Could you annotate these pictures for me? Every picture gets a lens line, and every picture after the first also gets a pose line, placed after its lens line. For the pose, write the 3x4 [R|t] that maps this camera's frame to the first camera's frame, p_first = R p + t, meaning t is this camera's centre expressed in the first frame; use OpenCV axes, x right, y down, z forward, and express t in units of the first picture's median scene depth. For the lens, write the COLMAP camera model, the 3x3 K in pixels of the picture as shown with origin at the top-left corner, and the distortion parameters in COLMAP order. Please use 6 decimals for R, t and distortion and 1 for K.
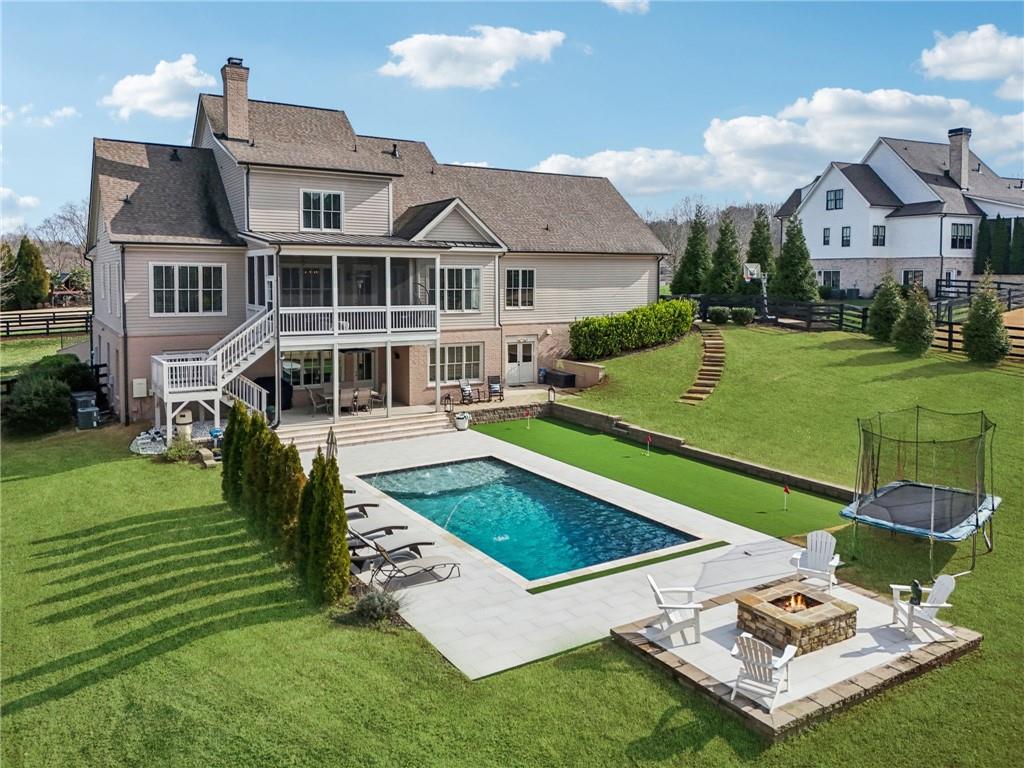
lens RADIAL K [[735.4, 0, 512.0], [0, 735.4, 384.0], [0, 0, 1]] dist [0.112515, -0.132938]
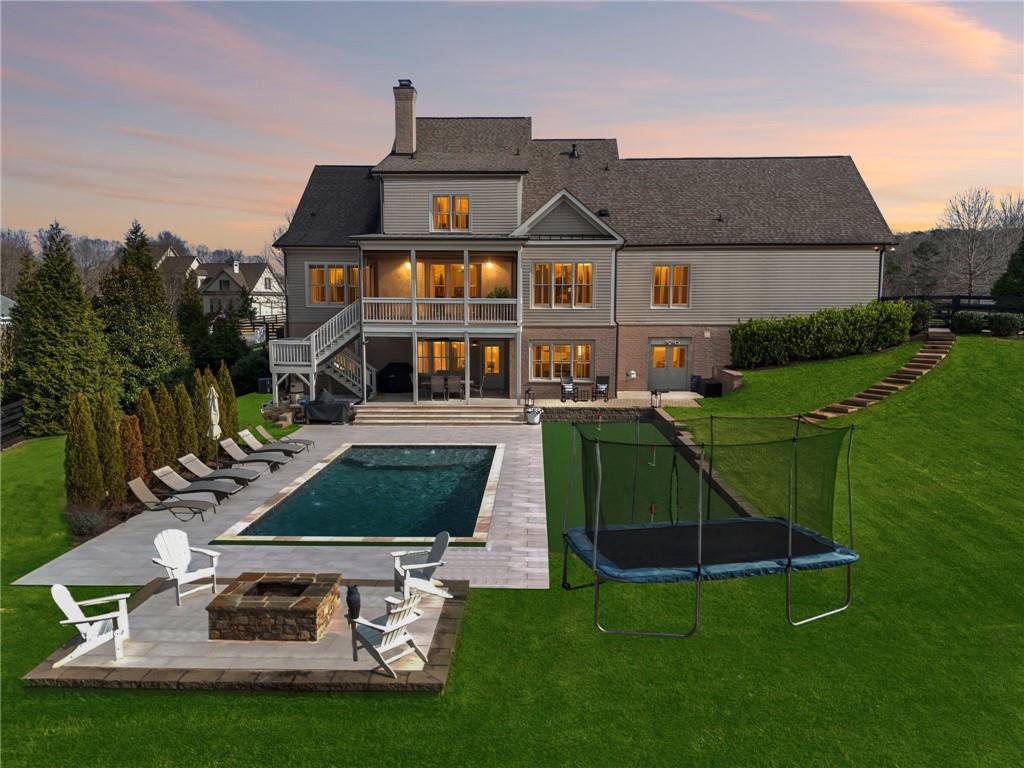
lens RADIAL K [[701.1, 0, 512.8], [0, 701.1, 439.4], [0, 0, 1]] dist [0.033253, -0.001071]
pose [[0.842799, 0.105801, -0.527728, 0.390250], [-0.077320, 0.994119, 0.075822, 0.011741], [0.532646, -0.023099, 0.846023, 0.169372]]
